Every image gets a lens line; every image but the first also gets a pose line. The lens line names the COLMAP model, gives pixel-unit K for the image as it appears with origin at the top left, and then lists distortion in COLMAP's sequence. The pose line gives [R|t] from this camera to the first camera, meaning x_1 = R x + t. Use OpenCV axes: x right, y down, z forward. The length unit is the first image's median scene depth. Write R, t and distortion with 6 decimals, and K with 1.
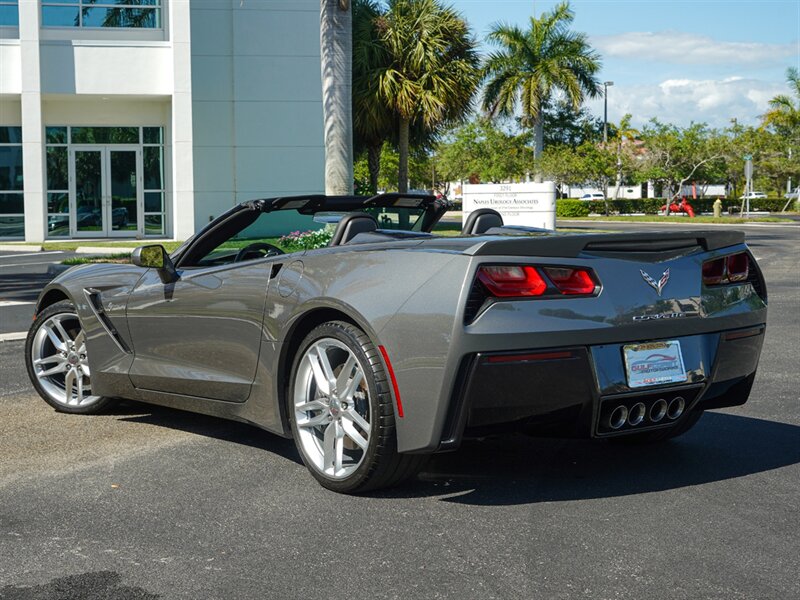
lens RADIAL K [[1349.7, 0, 400.4], [0, 1349.7, 291.3], [0, 0, 1]] dist [0.009608, -0.140641]
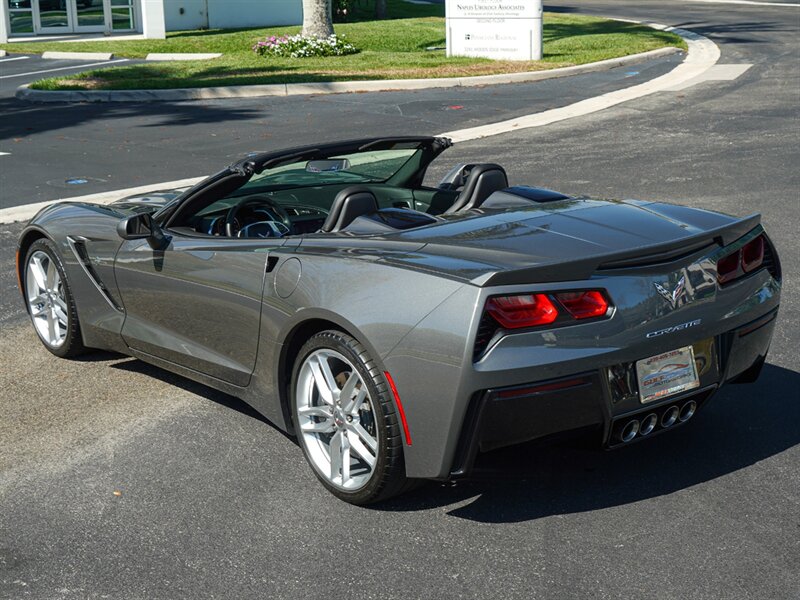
lens RADIAL K [[1365.7, 0, 401.8], [0, 1365.7, 303.3], [0, 0, 1]] dist [-0.022027, 0.161402]
pose [[0.999676, -0.020658, 0.014847, -0.013457], [0.017577, 0.982785, 0.183914, -0.145095], [-0.018390, -0.183594, 0.982830, 0.036059]]
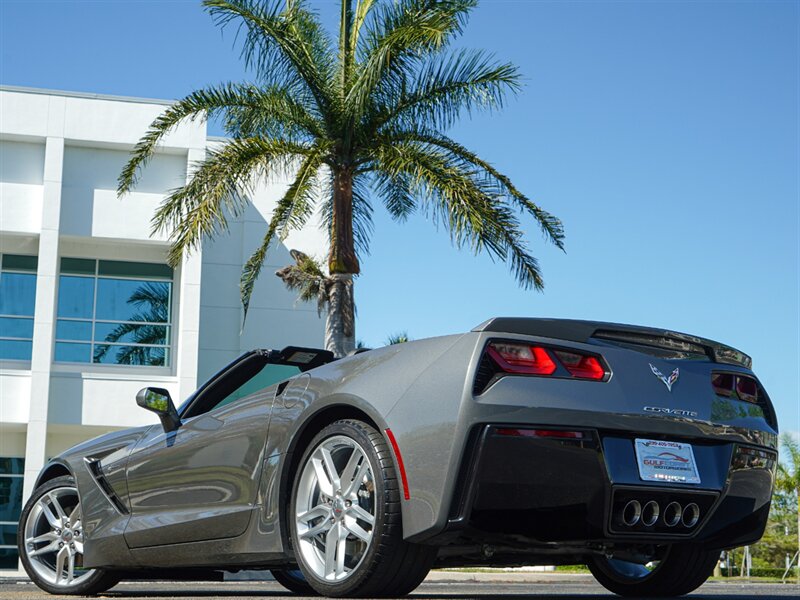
lens RADIAL K [[1334.3, 0, 398.1], [0, 1334.3, 300.8], [0, 0, 1]] dist [-0.002057, -0.007623]
pose [[0.999821, 0.018748, -0.002610, -0.004722], [-0.018752, 0.962283, -0.271402, 0.166011], [-0.002576, 0.271403, 0.962462, 0.031494]]
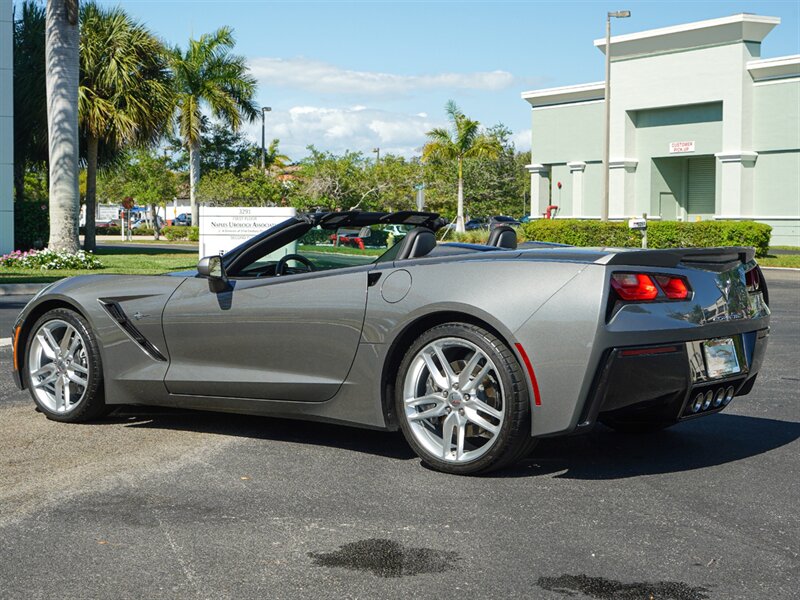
lens RADIAL K [[1390.9, 0, 414.6], [0, 1390.9, 301.1], [0, 0, 1]] dist [-0.012652, -0.017528]
pose [[0.959771, 0.003578, 0.280763, -0.335276], [0.000391, 0.999901, -0.014081, 0.016685], [-0.280785, 0.013624, 0.959674, -0.088624]]
